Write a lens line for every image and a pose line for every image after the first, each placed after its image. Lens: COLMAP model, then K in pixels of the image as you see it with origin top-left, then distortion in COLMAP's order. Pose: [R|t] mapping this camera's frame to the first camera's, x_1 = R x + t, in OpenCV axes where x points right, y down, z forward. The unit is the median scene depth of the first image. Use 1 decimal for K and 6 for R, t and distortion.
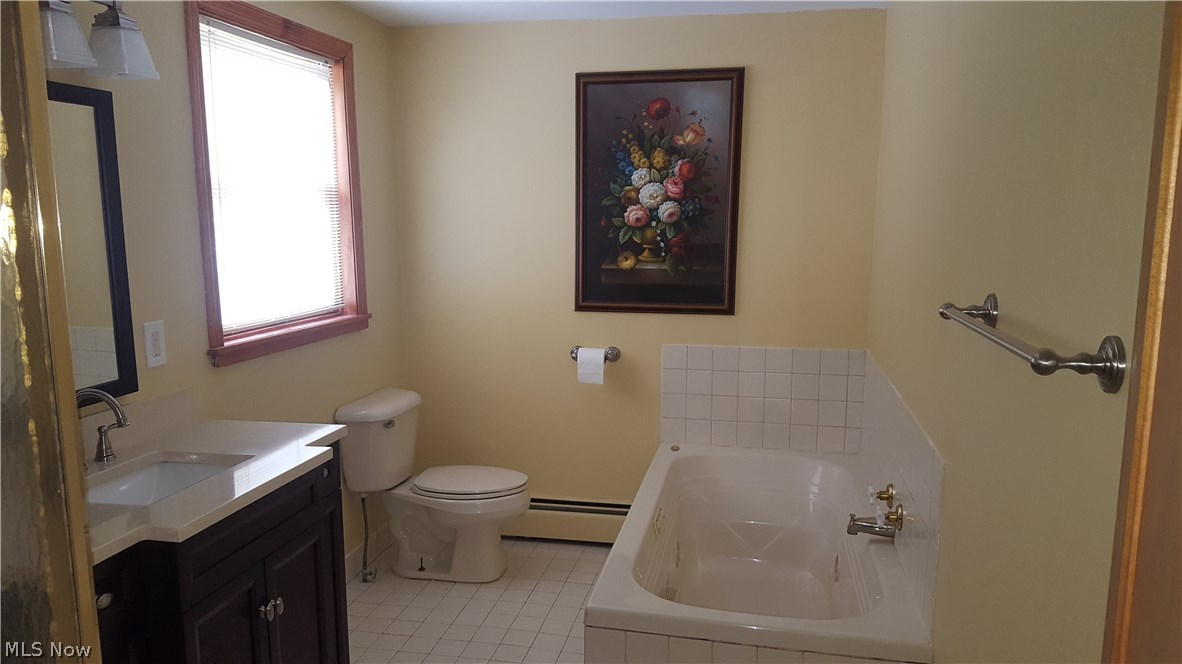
lens RADIAL K [[893.7, 0, 589.7], [0, 893.7, 356.7], [0, 0, 1]] dist [0.001299, -0.000415]
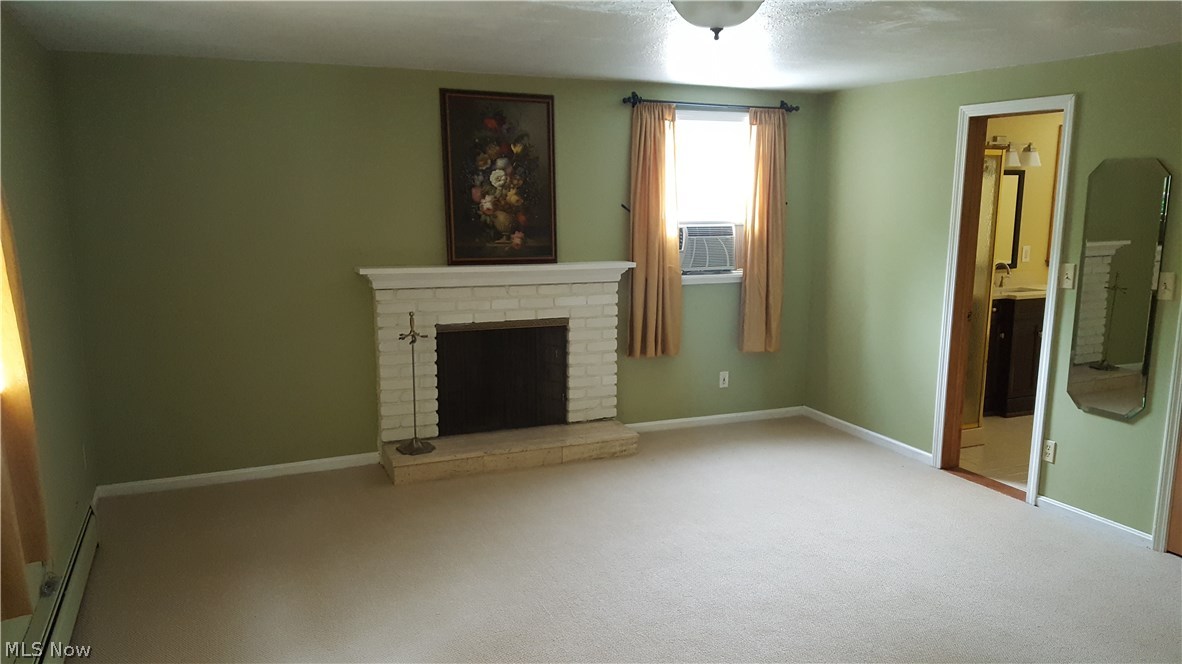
lens RADIAL K [[893.7, 0, 589.7], [0, 893.7, 356.7], [0, 0, 1]] dist [0.001299, -0.000415]
pose [[0.568798, 0.155231, -0.807696, 1.245207], [-0.136231, 0.986245, 0.093610, 0.264343], [0.811117, 0.056788, 0.582121, -2.049906]]
